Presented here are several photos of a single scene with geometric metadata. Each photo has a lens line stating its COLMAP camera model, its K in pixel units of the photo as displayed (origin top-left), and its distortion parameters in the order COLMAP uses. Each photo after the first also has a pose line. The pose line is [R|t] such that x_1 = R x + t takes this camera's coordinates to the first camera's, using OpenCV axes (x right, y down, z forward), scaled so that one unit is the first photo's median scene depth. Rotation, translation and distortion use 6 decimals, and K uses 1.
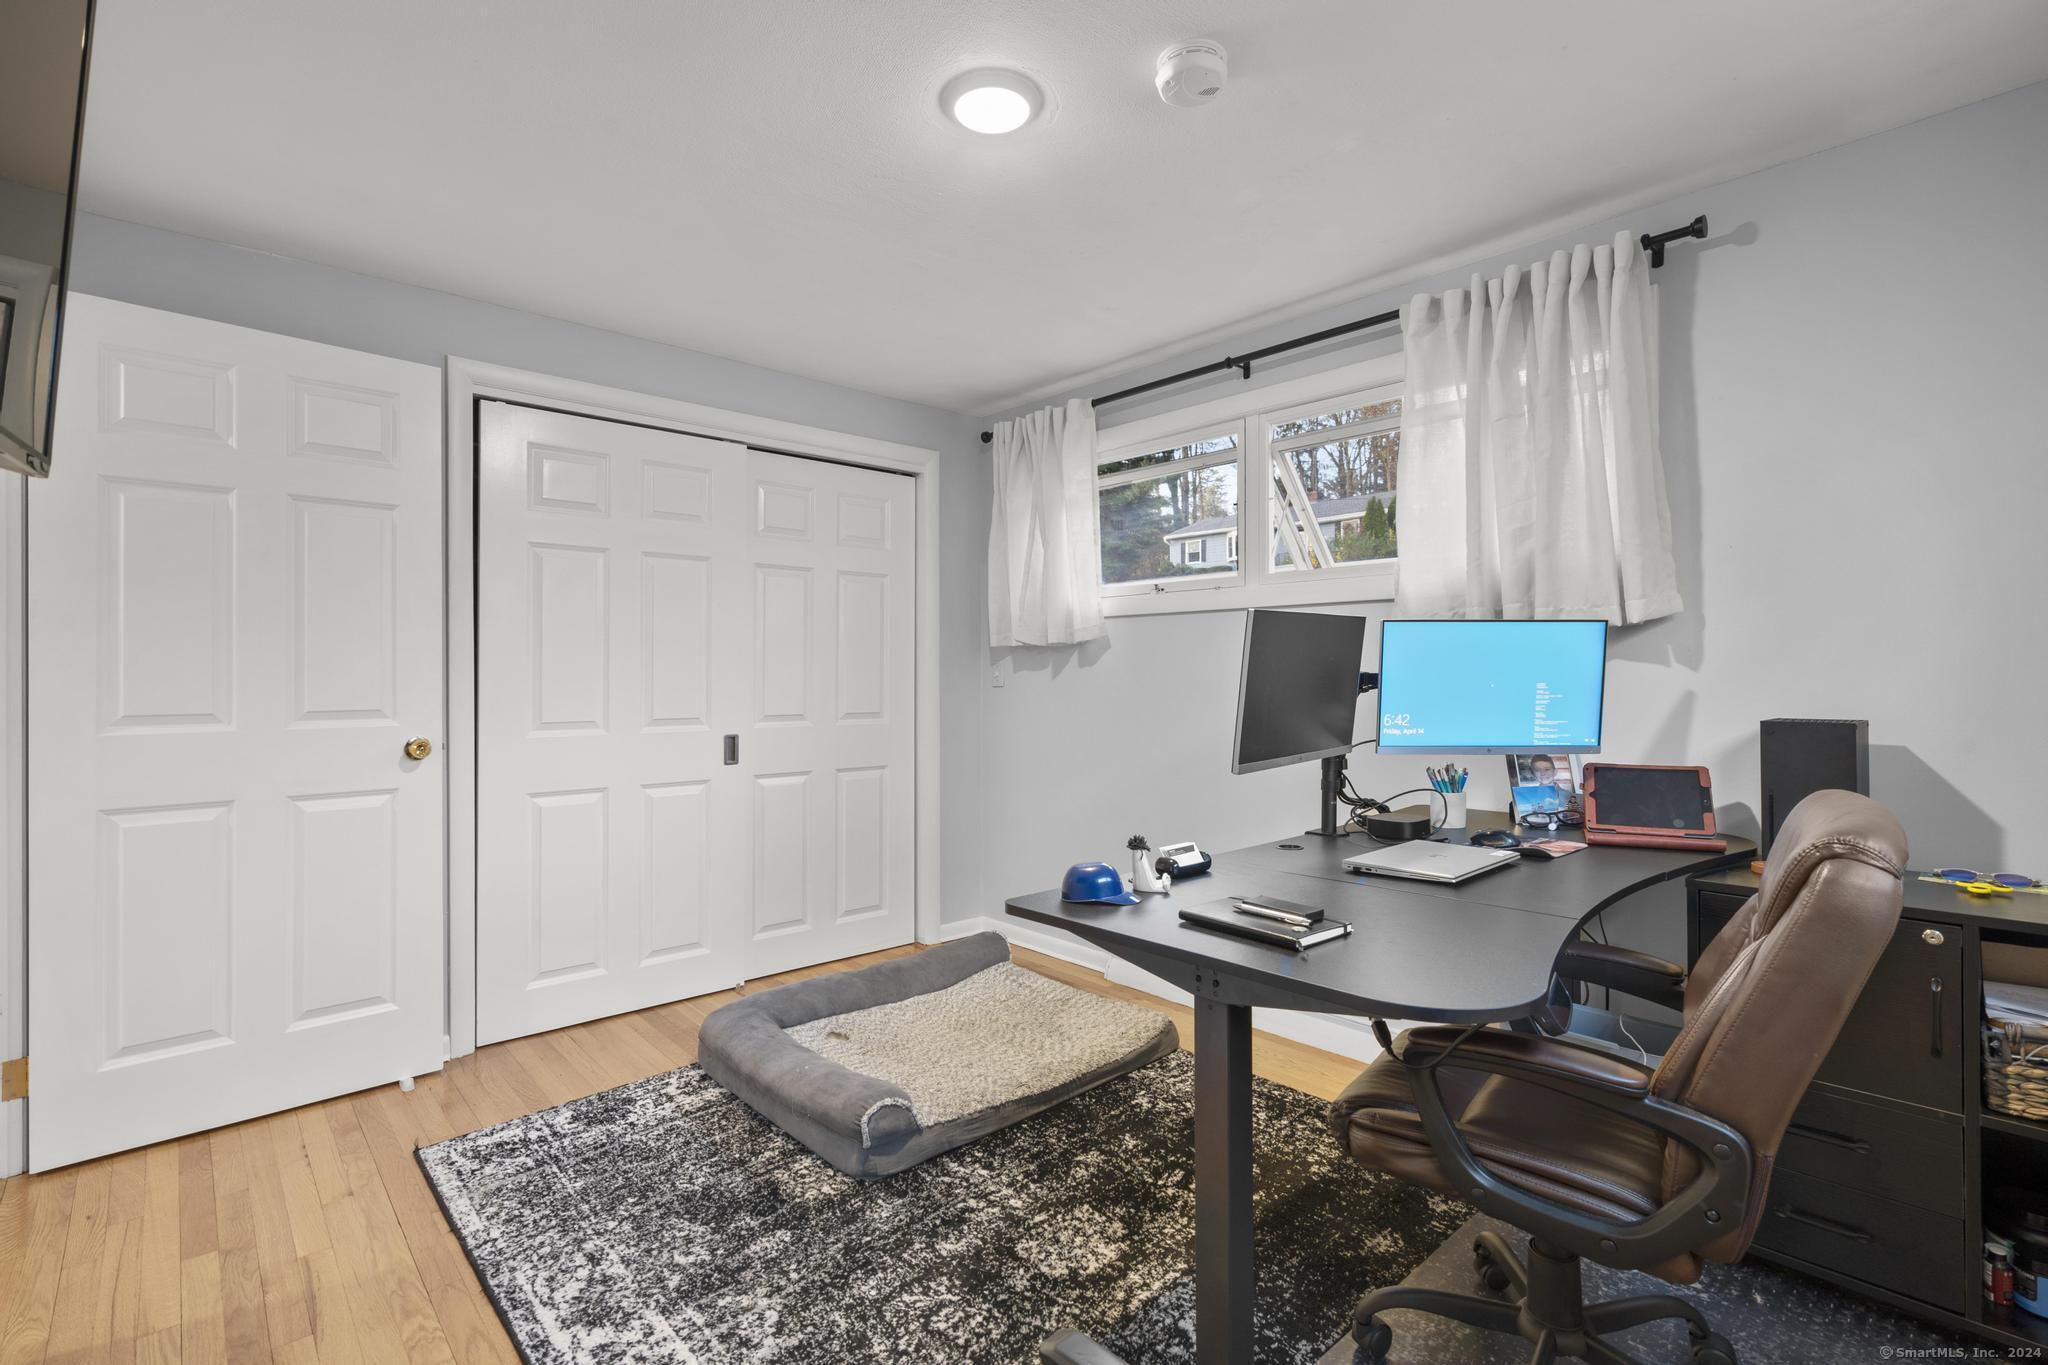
lens RADIAL K [[932.0, 0, 1026.1], [0, 932.0, 669.5], [0, 0, 1]] dist [-0.000943, 0.000540]
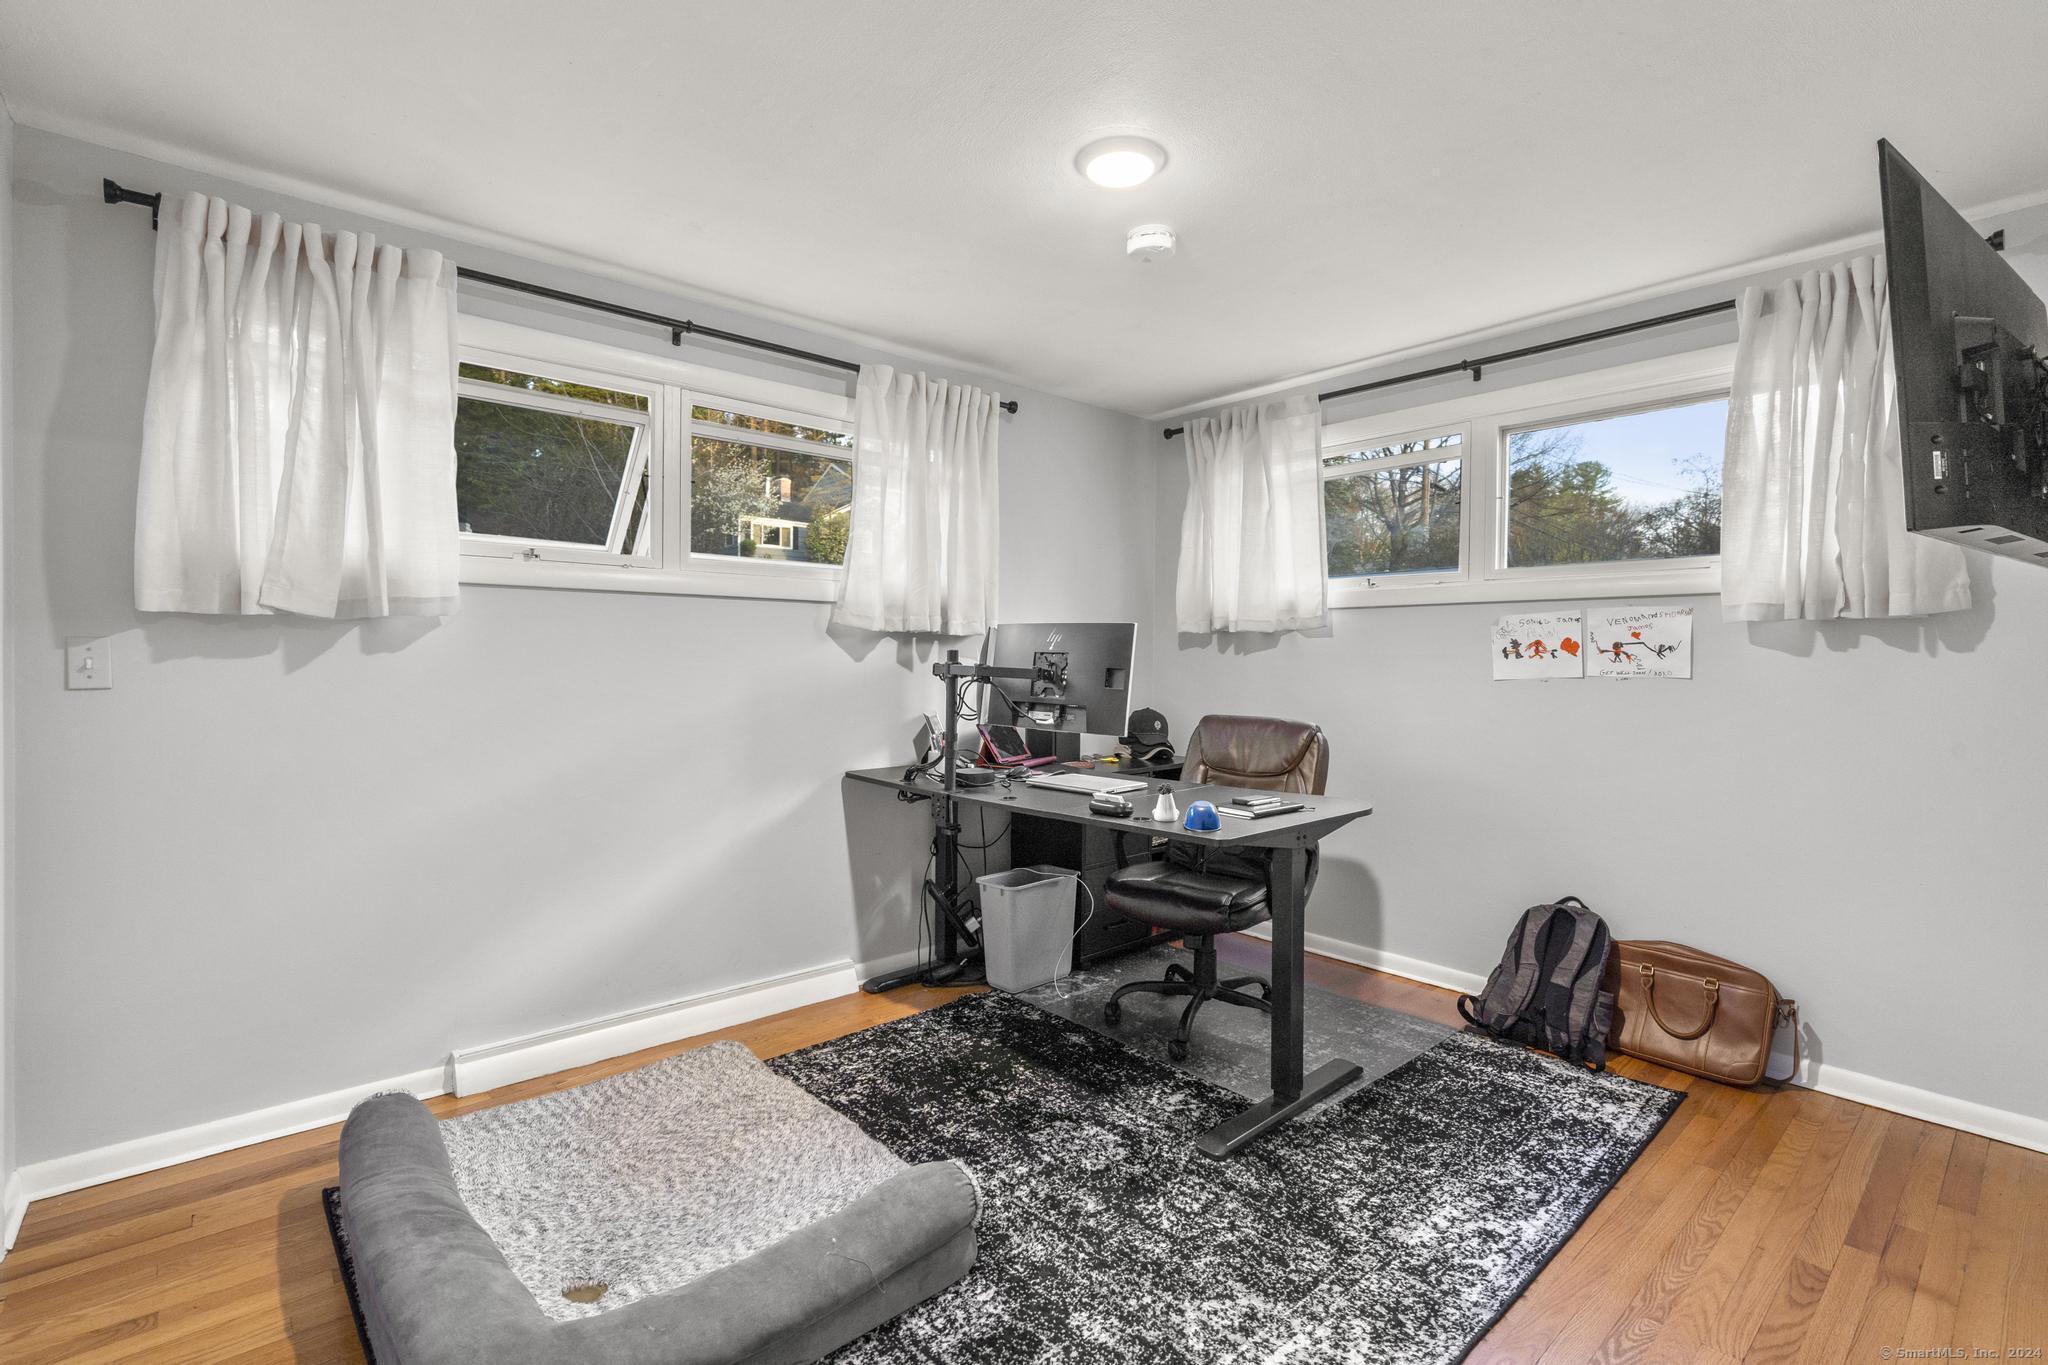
lens RADIAL K [[932.0, 0, 1026.1], [0, 932.0, 669.5], [0, 0, 1]] dist [-0.000943, 0.000540]
pose [[0.019476, -0.006447, 0.999790, -1.091601], [-0.007834, 0.999948, 0.006600, 0.001065], [-0.999780, -0.007961, 0.019425, 1.010096]]
